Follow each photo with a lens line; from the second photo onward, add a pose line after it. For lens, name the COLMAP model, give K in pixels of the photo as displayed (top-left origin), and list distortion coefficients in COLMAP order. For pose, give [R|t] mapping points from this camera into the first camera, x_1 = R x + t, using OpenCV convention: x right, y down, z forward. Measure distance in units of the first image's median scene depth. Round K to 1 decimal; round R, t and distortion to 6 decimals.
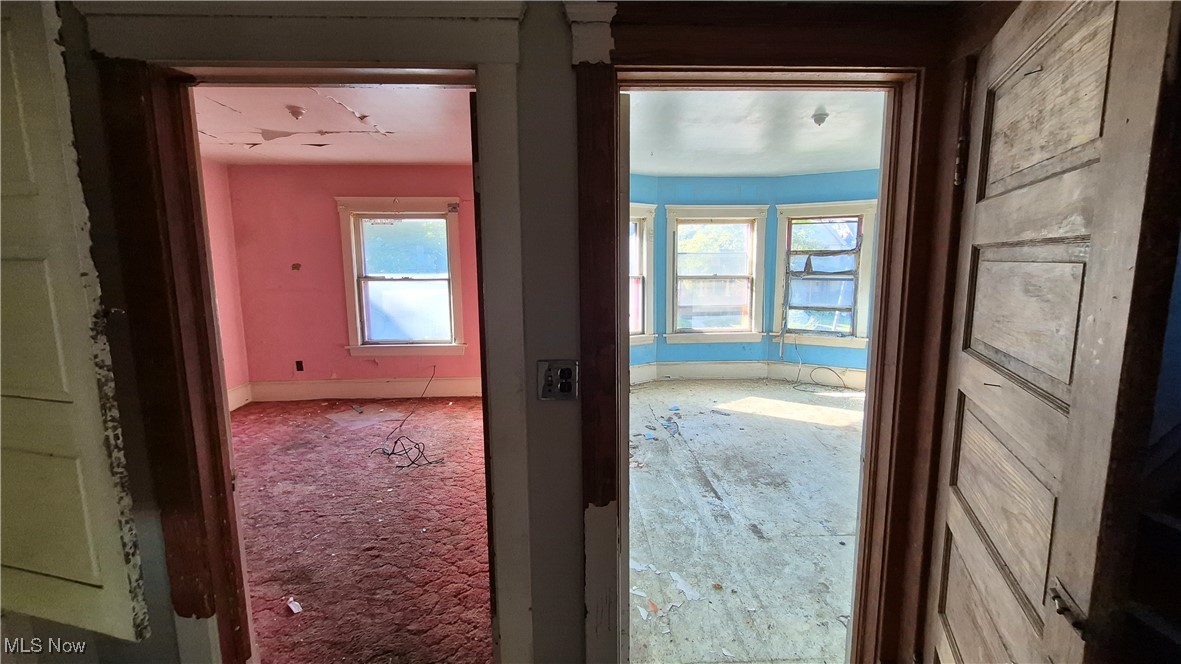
lens RADIAL K [[455.4, 0, 590.6], [0, 455.4, 315.1], [0, 0, 1]] dist [0.011086, -0.000032]
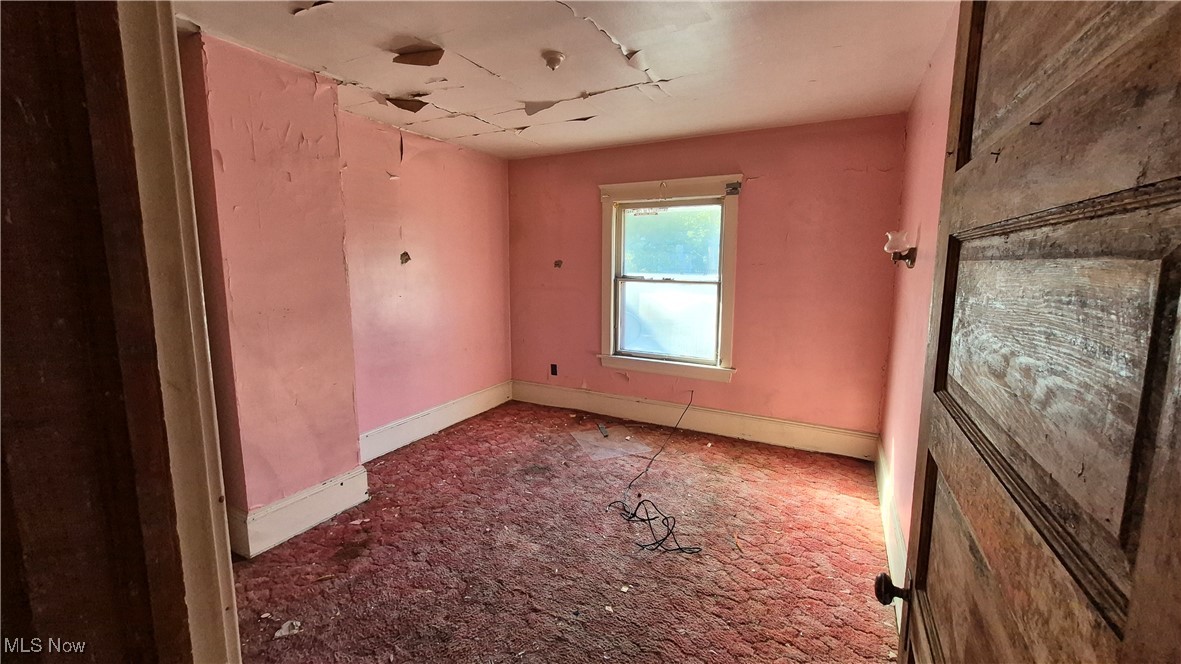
lens RADIAL K [[481.1, 0, 594.0], [0, 481.1, 324.2], [0, 0, 1]] dist [0.000427, -0.000007]
pose [[0.862835, 0.078410, -0.499367, -0.093430], [-0.072497, 0.996878, 0.031265, -0.021473], [0.500259, 0.009226, 0.865826, 0.217562]]
